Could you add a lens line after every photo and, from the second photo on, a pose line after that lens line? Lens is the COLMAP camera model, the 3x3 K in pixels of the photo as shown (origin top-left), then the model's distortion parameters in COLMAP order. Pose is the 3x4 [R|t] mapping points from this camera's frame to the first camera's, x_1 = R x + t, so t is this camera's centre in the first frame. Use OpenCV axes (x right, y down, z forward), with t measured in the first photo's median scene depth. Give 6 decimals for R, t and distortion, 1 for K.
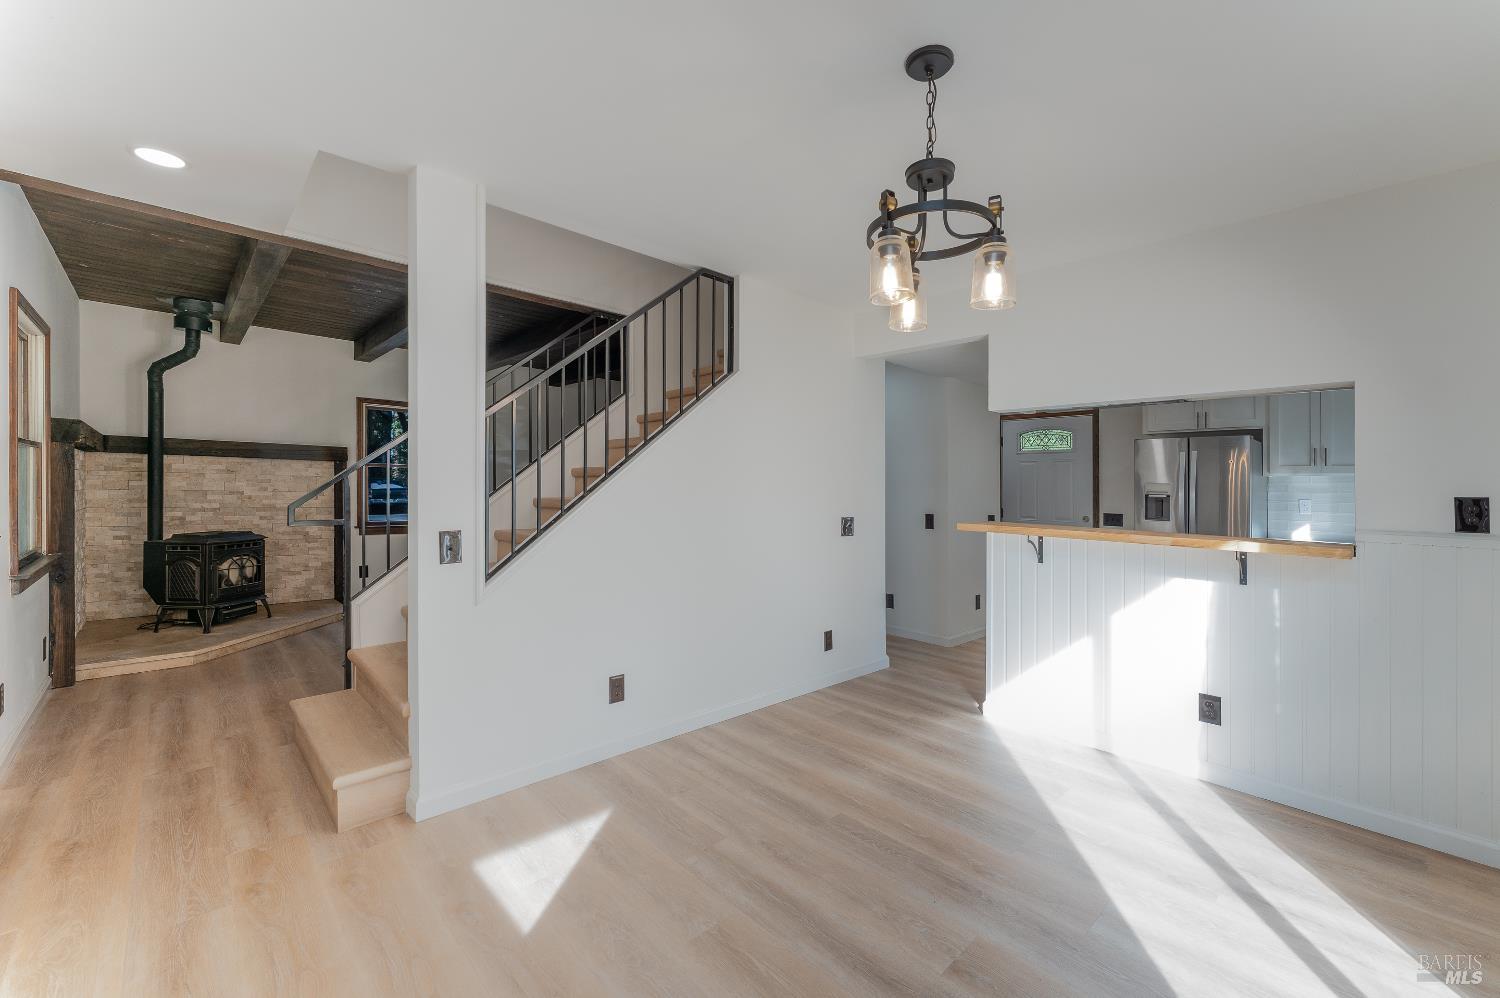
lens RADIAL K [[592.7, 0, 762.3], [0, 592.7, 500.1], [0, 0, 1]] dist [-0.008468, -0.000028]
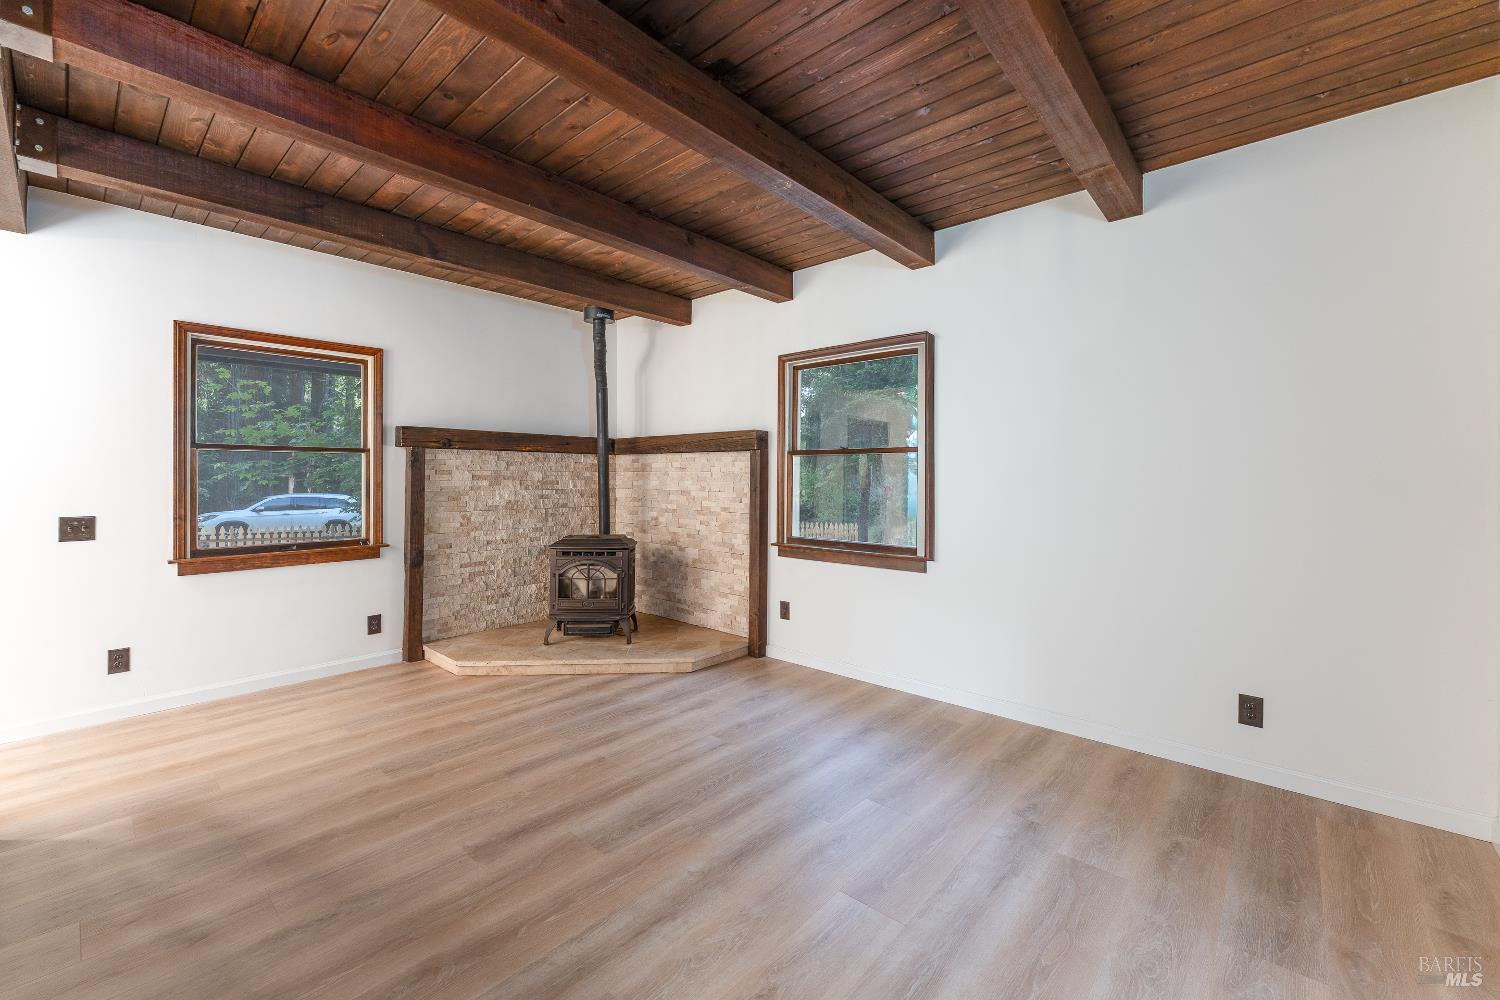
lens RADIAL K [[608.1, 0, 741.6], [0, 608.1, 479.0], [0, 0, 1]] dist [0.002726, -0.000162]
pose [[0.056017, -0.014310, -0.998327, 0.027005], [-0.019400, 0.999693, -0.015418, -0.022892], [0.998241, 0.020231, 0.055722, 1.134831]]
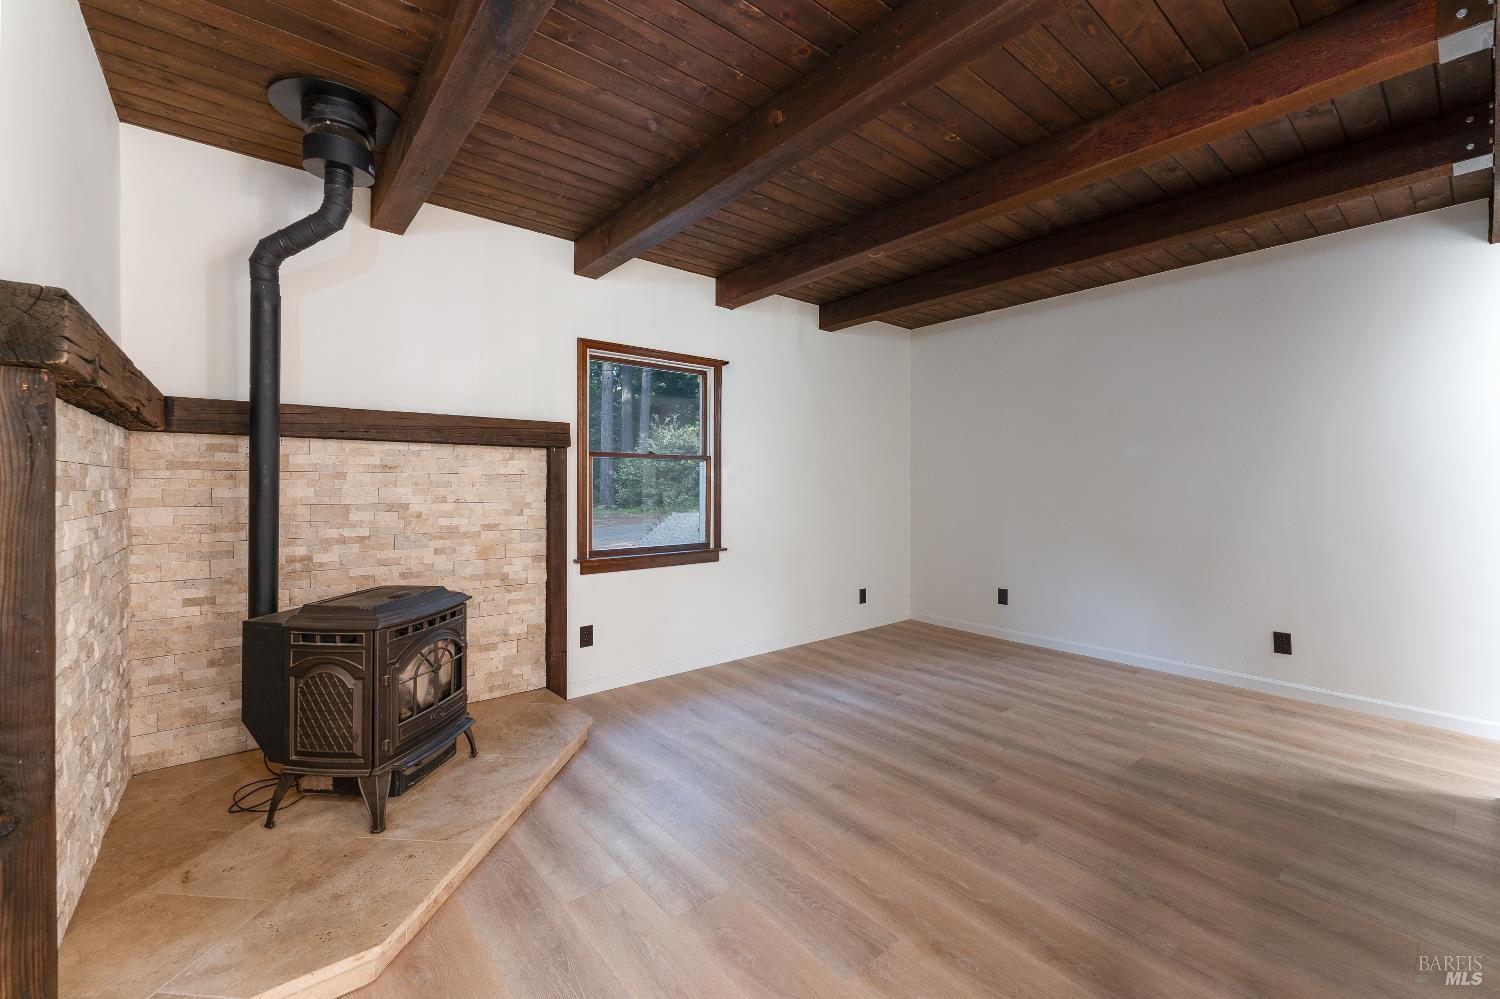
lens RADIAL K [[608.1, 0, 762.3], [0, 608.1, 484.2], [0, 0, 1]] dist [0.002726, -0.000162]
pose [[0.995931, -0.017364, -0.088428, -0.556802], [0.015742, 0.999696, -0.019002, -0.019556], [0.088731, 0.017532, 0.995901, 0.514949]]
